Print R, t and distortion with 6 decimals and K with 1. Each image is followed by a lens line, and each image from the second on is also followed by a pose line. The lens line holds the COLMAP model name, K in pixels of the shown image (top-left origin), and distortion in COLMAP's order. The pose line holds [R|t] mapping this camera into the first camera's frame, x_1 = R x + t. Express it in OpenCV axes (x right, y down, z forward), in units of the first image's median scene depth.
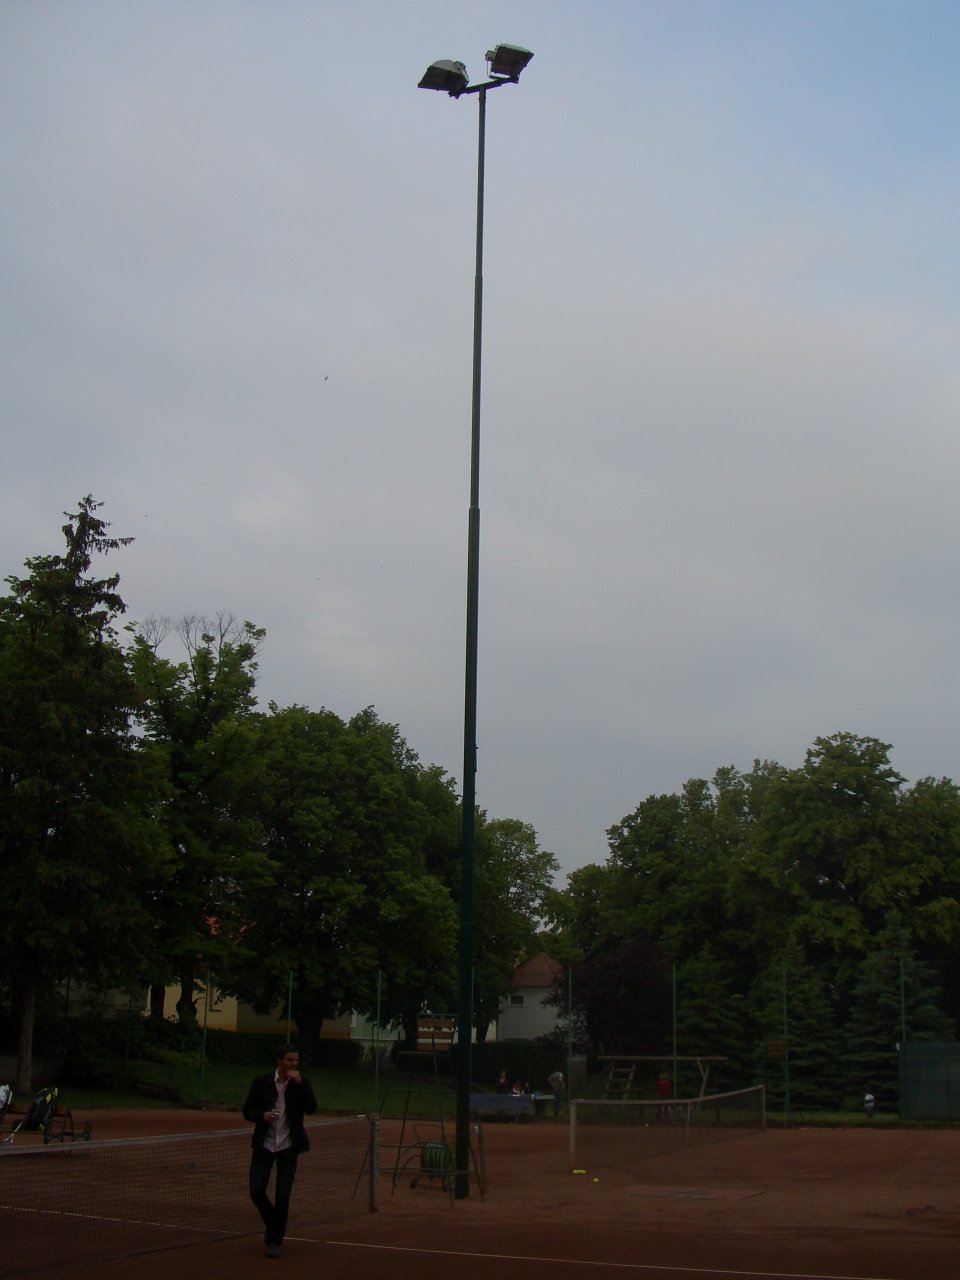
lens RADIAL K [[1368.5, 0, 446.0], [0, 1368.5, 649.5], [0, 0, 1]] dist [-0.157590, 0.000000]
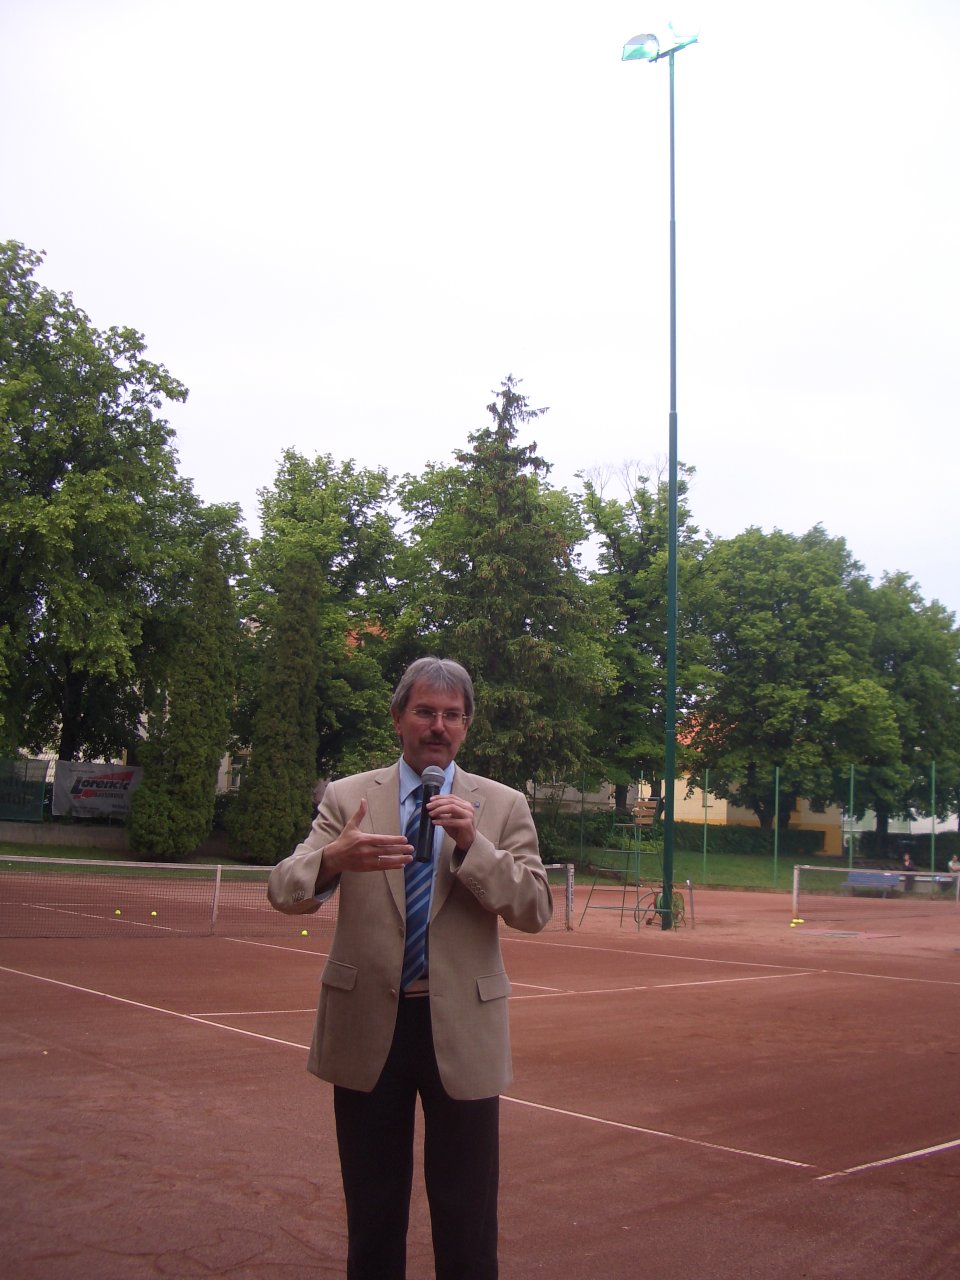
lens RADIAL K [[1368.5, 0, 444.0], [0, 1368.5, 653.5], [0, 0, 1]] dist [-0.157590, 0.000000]
pose [[0.911719, -0.043443, -0.408510, 0.124344], [0.102605, 0.986958, 0.124038, -0.021910], [0.397794, -0.155003, 0.904287, -0.101153]]
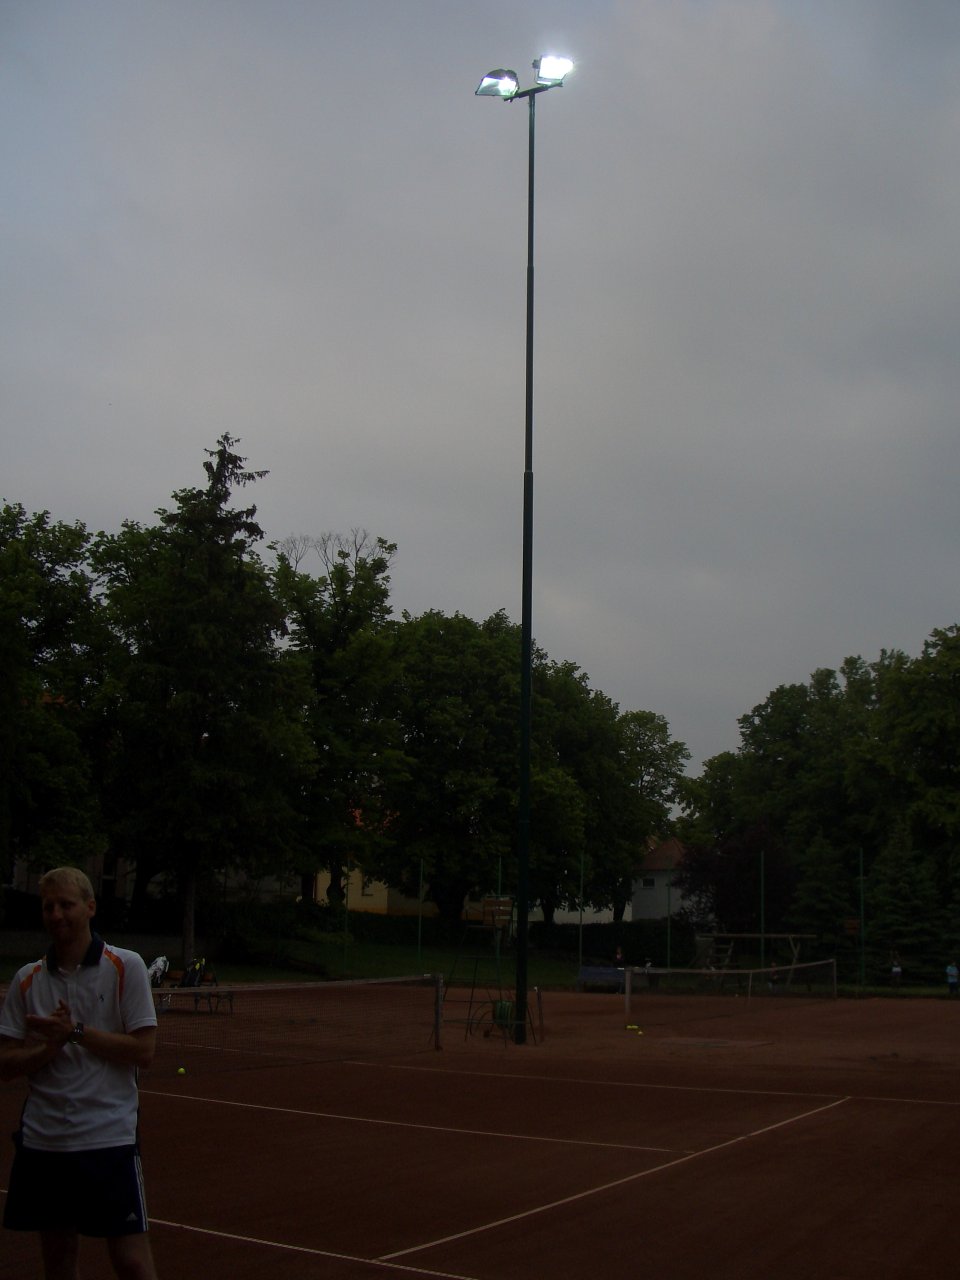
lens RADIAL K [[1368.5, 0, 430.1], [0, 1368.5, 645.4], [0, 0, 1]] dist [-0.157590, 0.000000]
pose [[0.991296, -0.023218, -0.129586, 0.031827], [0.033528, 0.996393, 0.077957, -0.018131], [0.127309, -0.081623, 0.988499, -0.069815]]
